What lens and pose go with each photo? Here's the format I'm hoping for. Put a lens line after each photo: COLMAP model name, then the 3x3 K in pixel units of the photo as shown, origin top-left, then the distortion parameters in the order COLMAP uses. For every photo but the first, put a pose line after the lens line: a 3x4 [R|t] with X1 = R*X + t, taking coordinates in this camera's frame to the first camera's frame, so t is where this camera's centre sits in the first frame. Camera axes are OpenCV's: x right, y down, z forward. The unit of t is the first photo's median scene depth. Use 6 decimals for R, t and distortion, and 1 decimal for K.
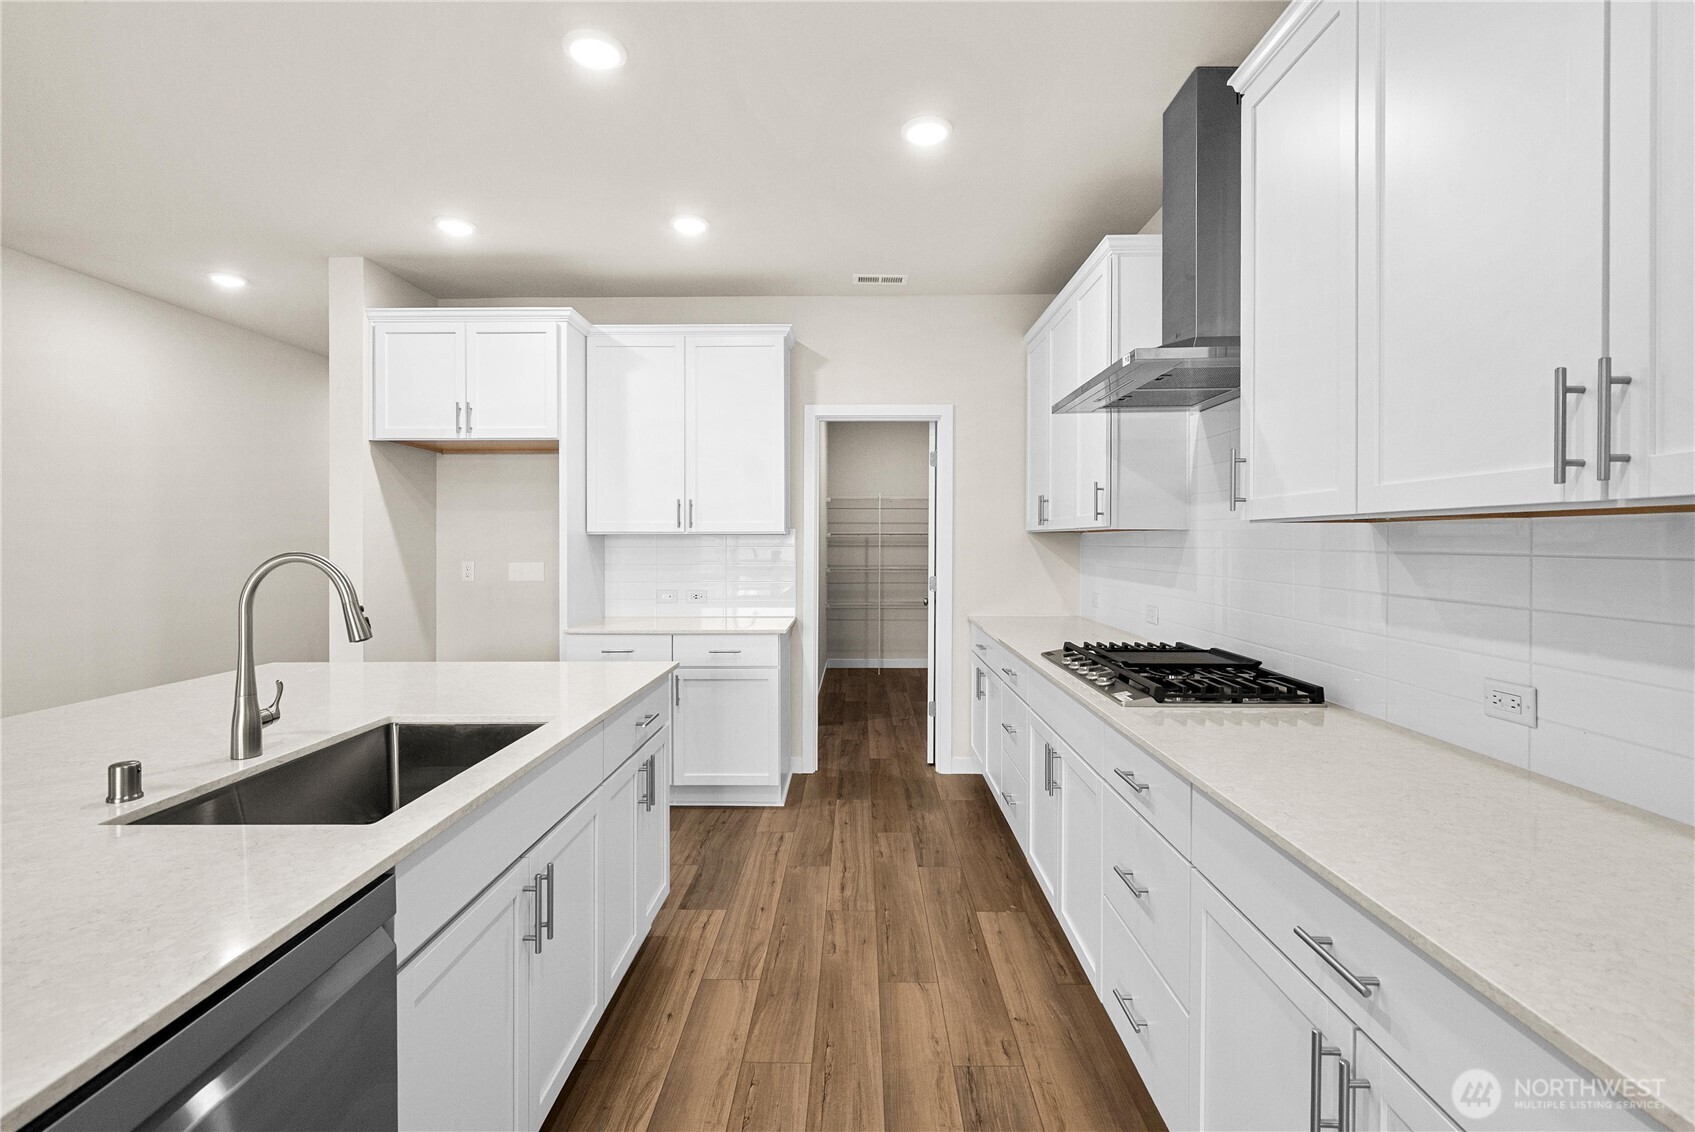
lens RADIAL K [[796.0, 0, 846.6], [0, 796.0, 543.2], [0, 0, 1]] dist [0.000283, 0.000021]
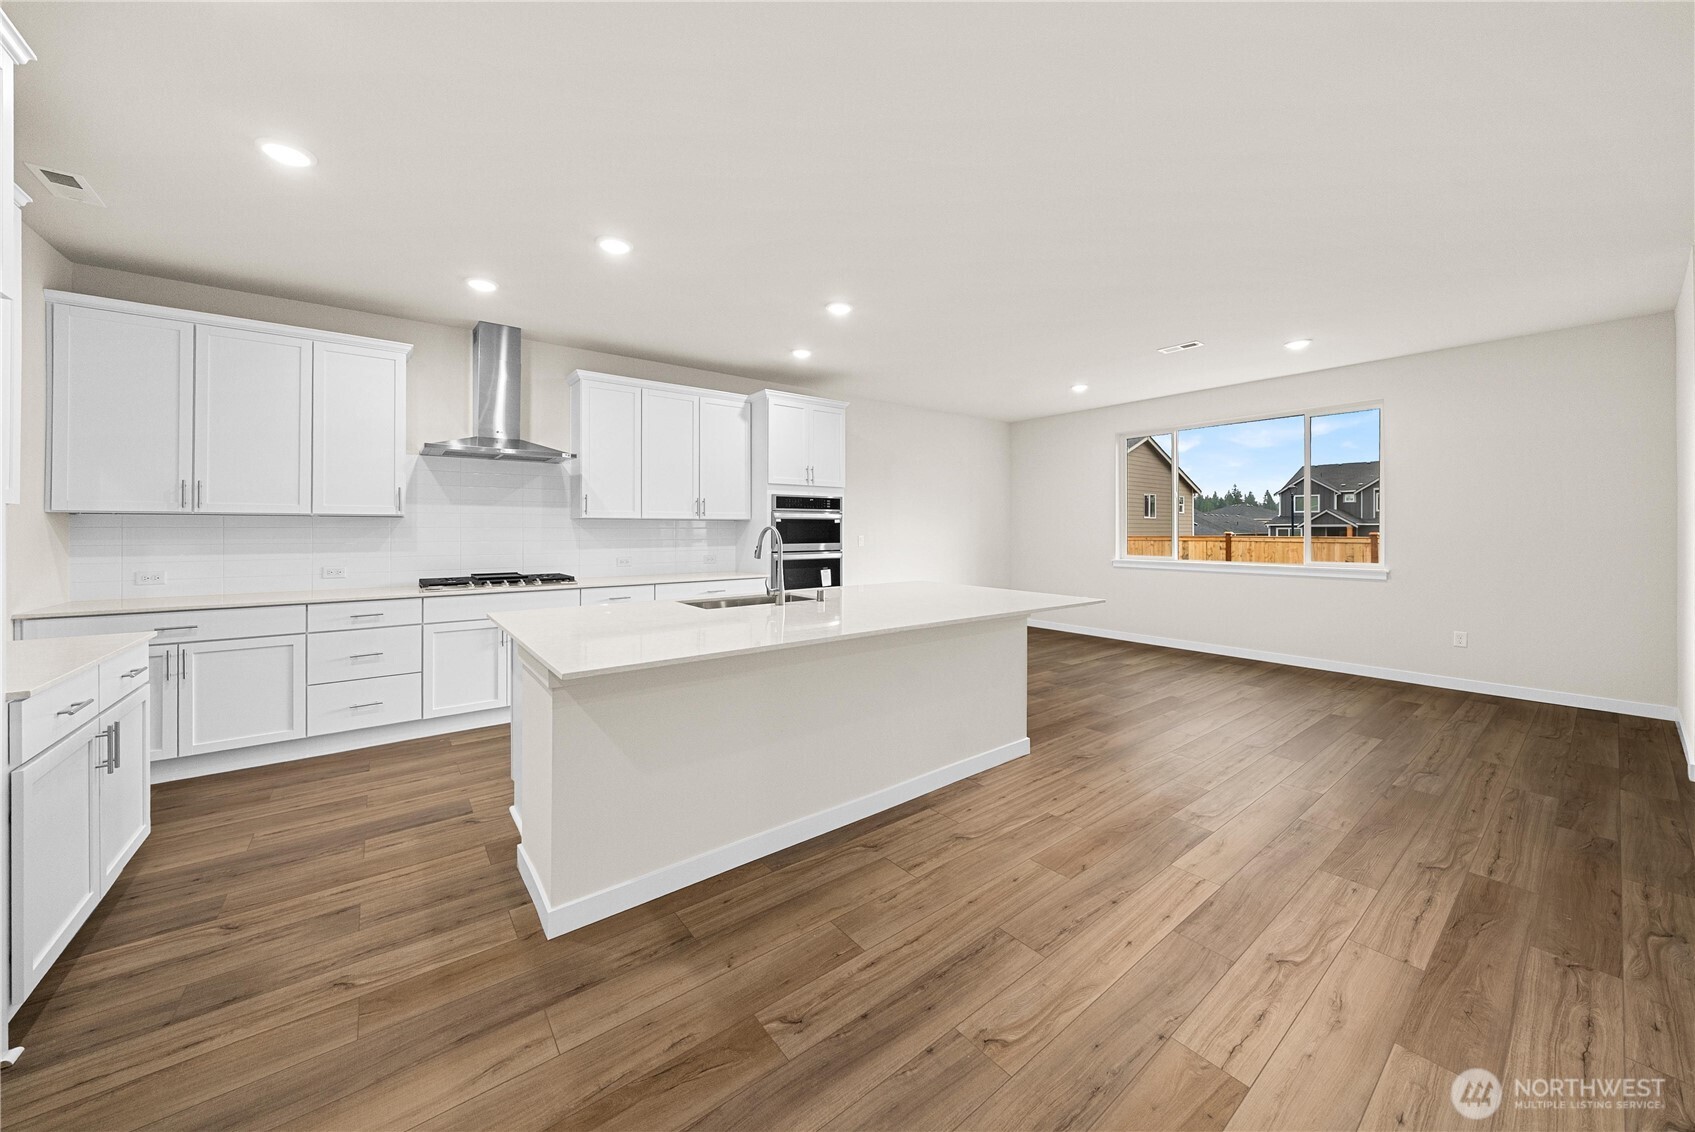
lens RADIAL K [[595.6, 0, 845.9], [0, 595.6, 556.2], [0, 0, 1]] dist [0.001083, 0.000172]
pose [[-0.625828, -0.037549, 0.779057, -1.130673], [0.002477, 0.998740, 0.050127, -0.000207], [-0.779957, 0.033301, -0.624946, 0.953501]]
